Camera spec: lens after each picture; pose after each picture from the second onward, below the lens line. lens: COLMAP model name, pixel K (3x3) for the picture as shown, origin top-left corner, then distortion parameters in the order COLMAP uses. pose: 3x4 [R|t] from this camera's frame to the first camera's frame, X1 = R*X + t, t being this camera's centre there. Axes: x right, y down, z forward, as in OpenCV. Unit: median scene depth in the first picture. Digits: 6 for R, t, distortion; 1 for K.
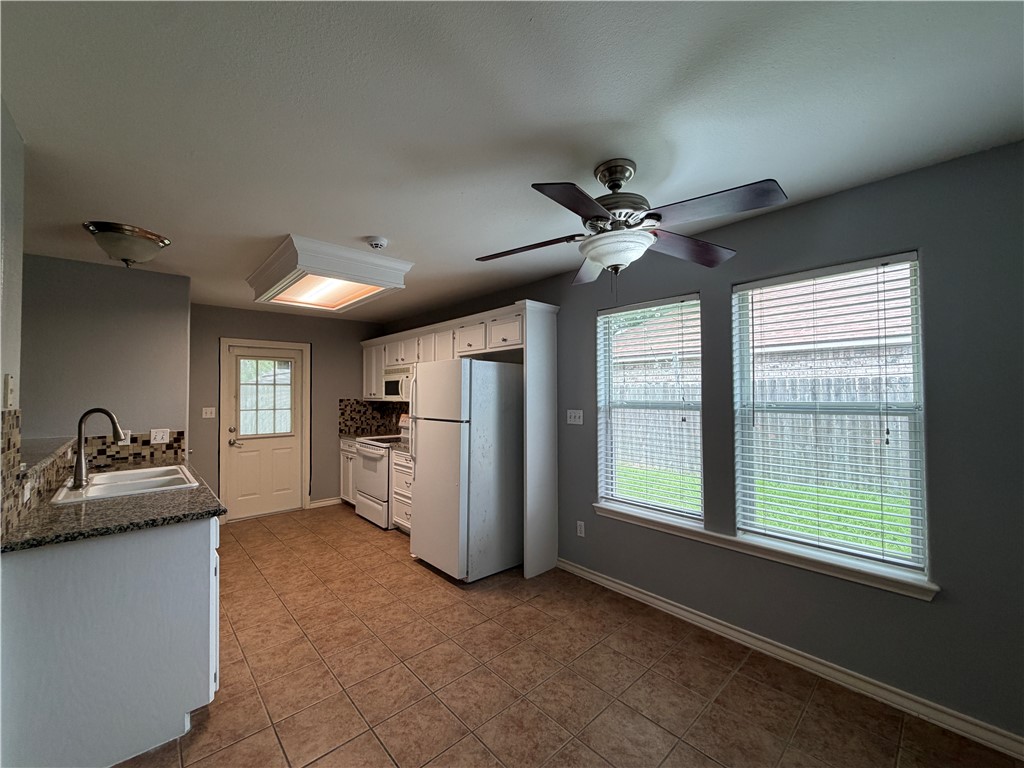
lens RADIAL K [[408.8, 0, 509.3], [0, 408.8, 385.0], [0, 0, 1]] dist [0.001182, -0.000160]
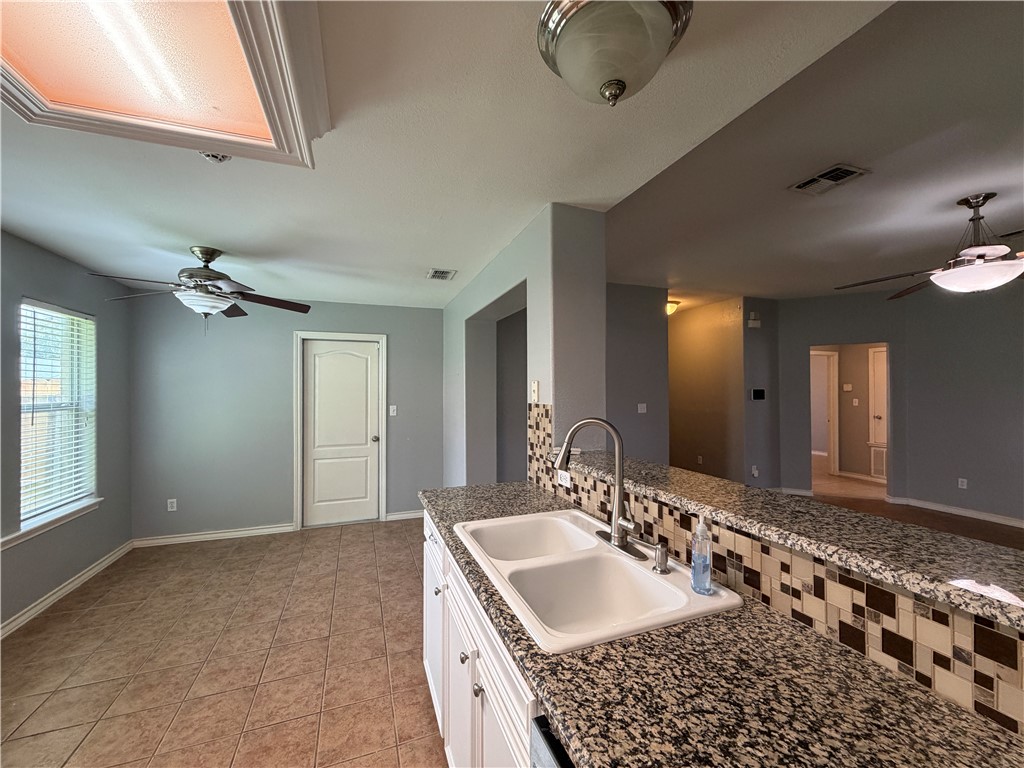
lens RADIAL K [[408.8, 0, 510.3], [0, 408.8, 384.5], [0, 0, 1]] dist [0.001182, -0.000160]
pose [[-0.928437, 0.013485, 0.371246, -0.777825], [0.001693, 0.999484, -0.032070, 0.017667], [-0.371487, -0.029146, -0.927981, 1.131090]]
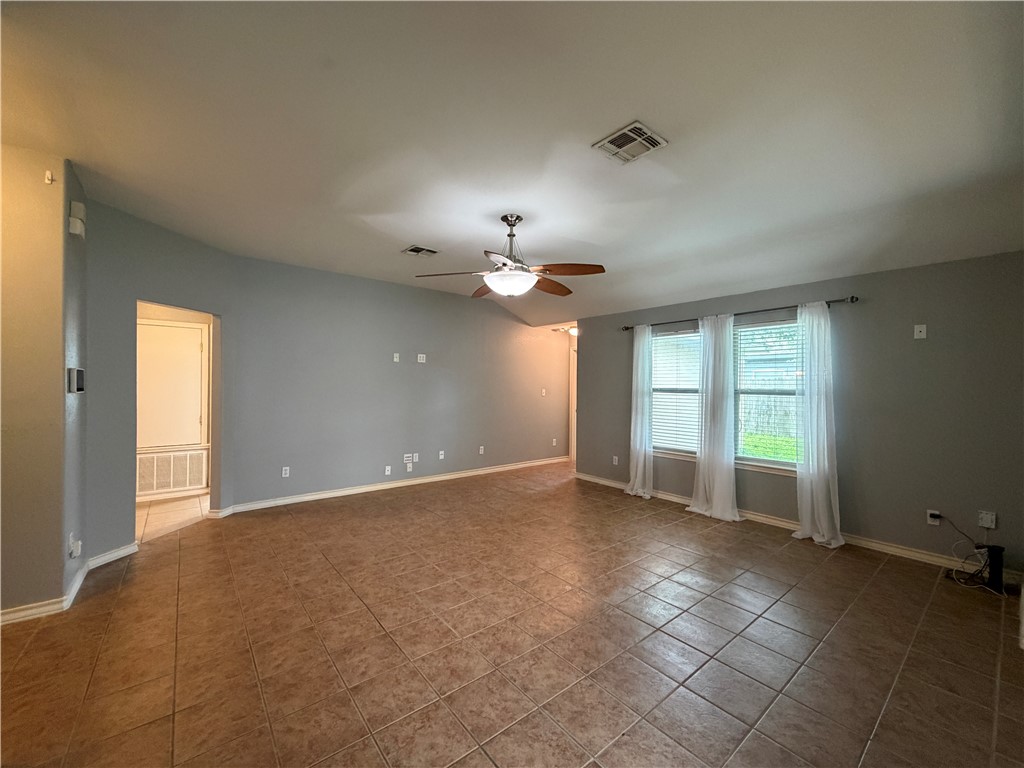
lens RADIAL K [[408.8, 0, 509.7], [0, 408.8, 383.7], [0, 0, 1]] dist [0.001182, -0.000160]
pose [[-0.057887, 0.004120, -0.998315, -0.335669], [0.009331, 0.999950, 0.003586, 0.017337], [0.998280, -0.009108, -0.057923, 0.037015]]
